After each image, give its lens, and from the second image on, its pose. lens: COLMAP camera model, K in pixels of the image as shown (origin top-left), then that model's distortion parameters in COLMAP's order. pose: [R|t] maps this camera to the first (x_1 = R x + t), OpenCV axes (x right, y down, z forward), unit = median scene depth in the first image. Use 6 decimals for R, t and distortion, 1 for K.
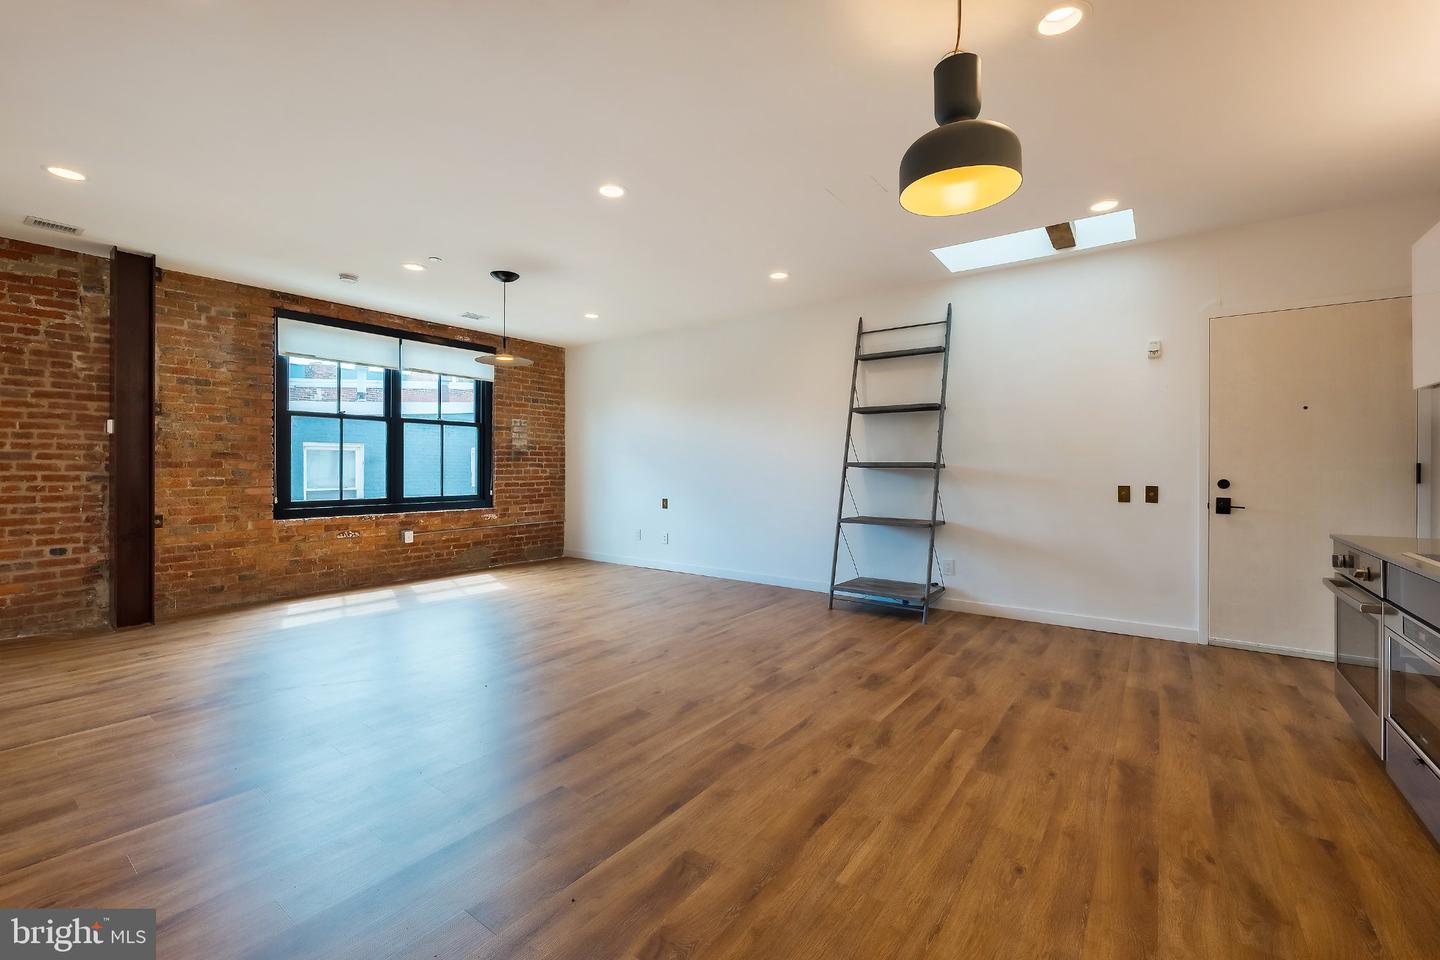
lens RADIAL K [[598.3, 0, 716.1], [0, 598.3, 469.2], [0, 0, 1]] dist [-0.002980, -0.000081]
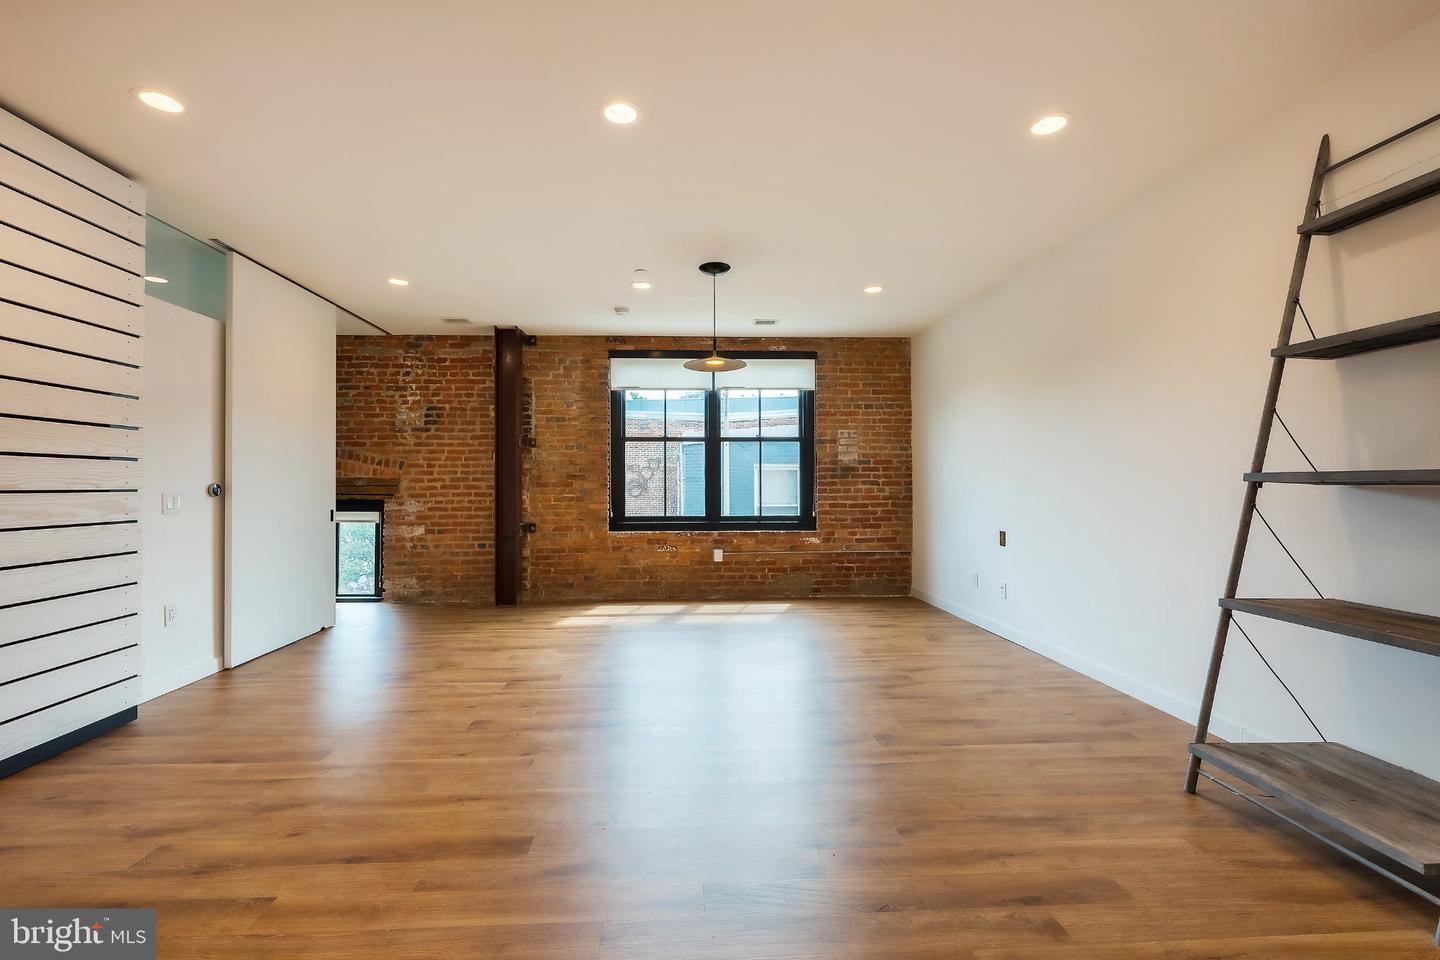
lens RADIAL K [[608.6, 0, 699.1], [0, 608.6, 478.4], [0, 0, 1]] dist [-0.001960, -0.000442]
pose [[0.633784, -0.012622, -0.773407, 0.391178], [0.002141, 0.999892, -0.014564, -0.001608], [0.773507, 0.007574, 0.633742, 0.508194]]
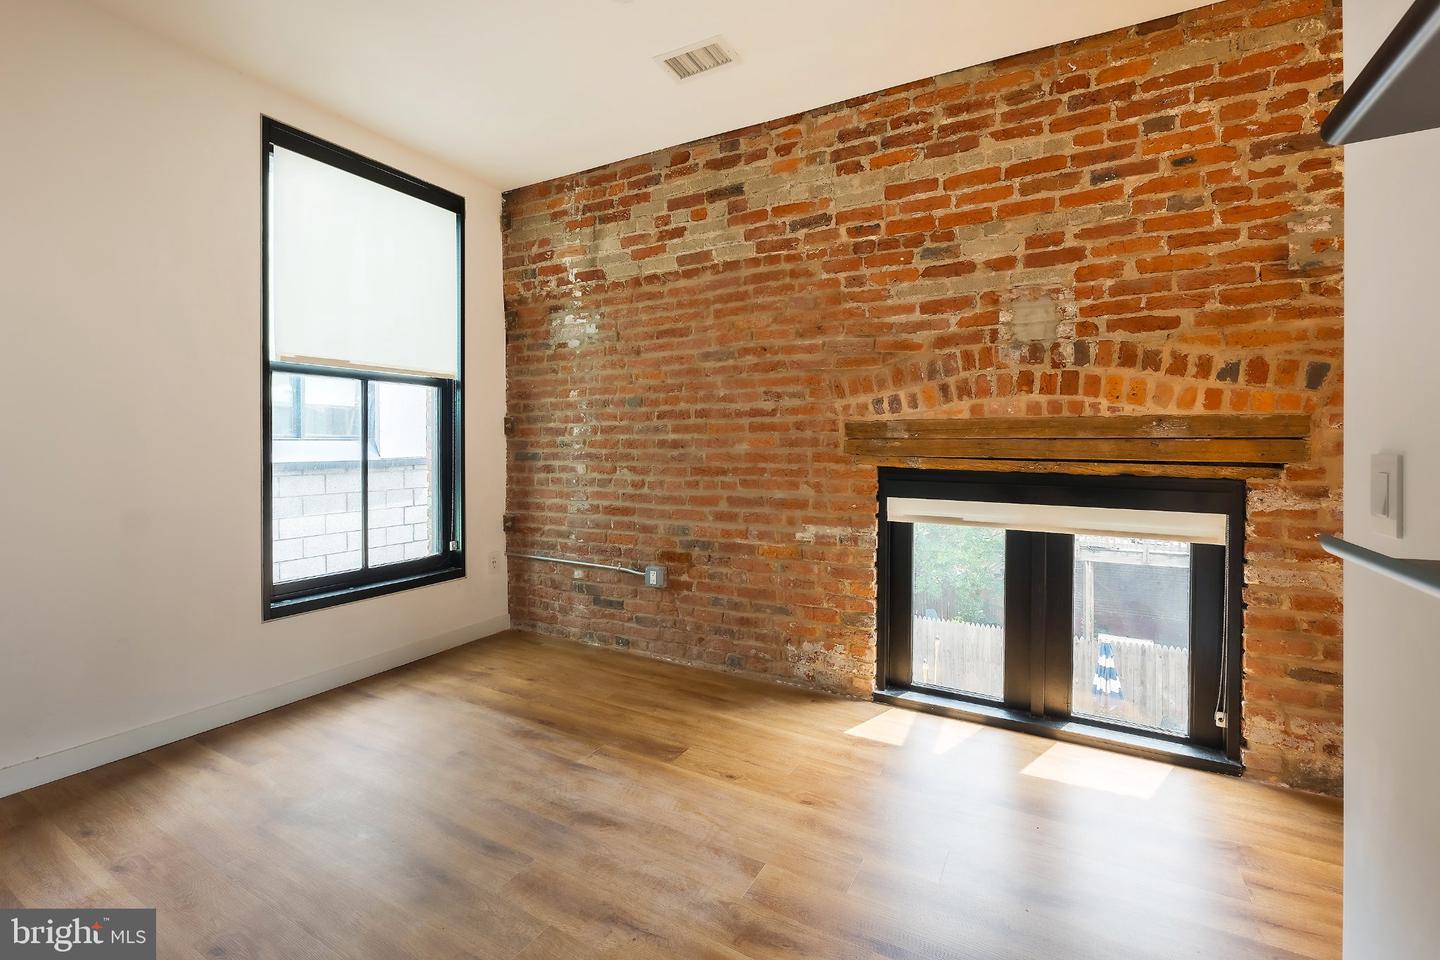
lens RADIAL K [[629.2, 0, 697.9], [0, 629.2, 443.2], [0, 0, 1]] dist [-0.000581, 0.000061]
pose [[0.132319, 0.001106, -0.991207, -0.851525], [-0.001013, 0.999999, 0.000981, -0.003103], [0.991207, 0.000874, 0.132320, 0.323715]]
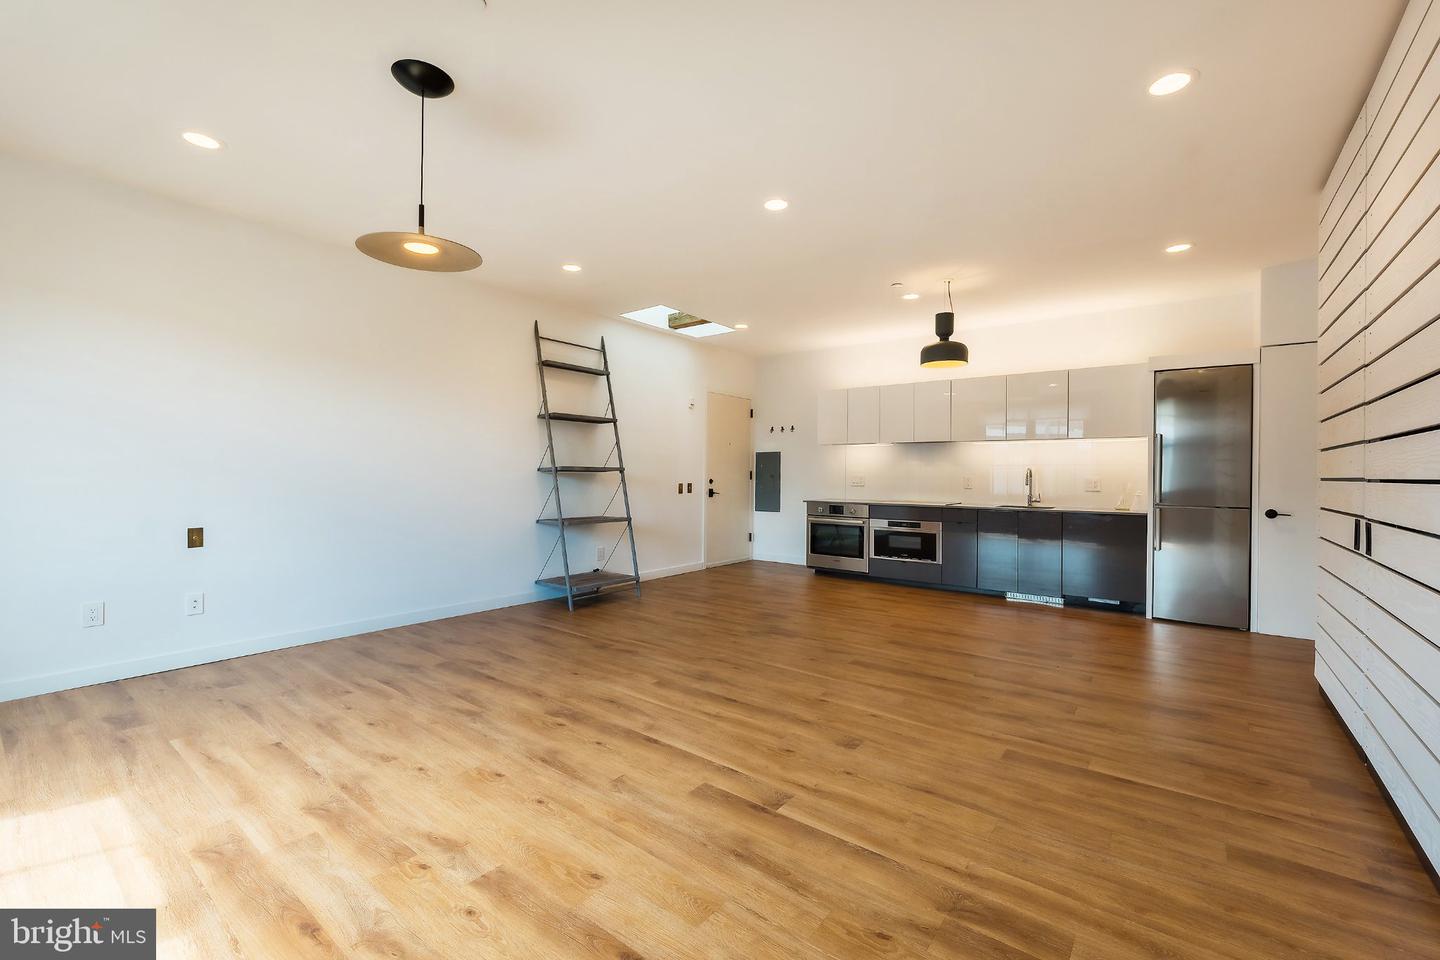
lens RADIAL K [[611.2, 0, 721.8], [0, 611.2, 473.4], [0, 0, 1]] dist [-0.001919, 0.000139]
pose [[0.014499, -0.001548, 0.999894, -1.040706], [-0.005144, 0.999985, 0.001623, -0.003144], [-0.999882, -0.005167, 0.014491, 0.909440]]
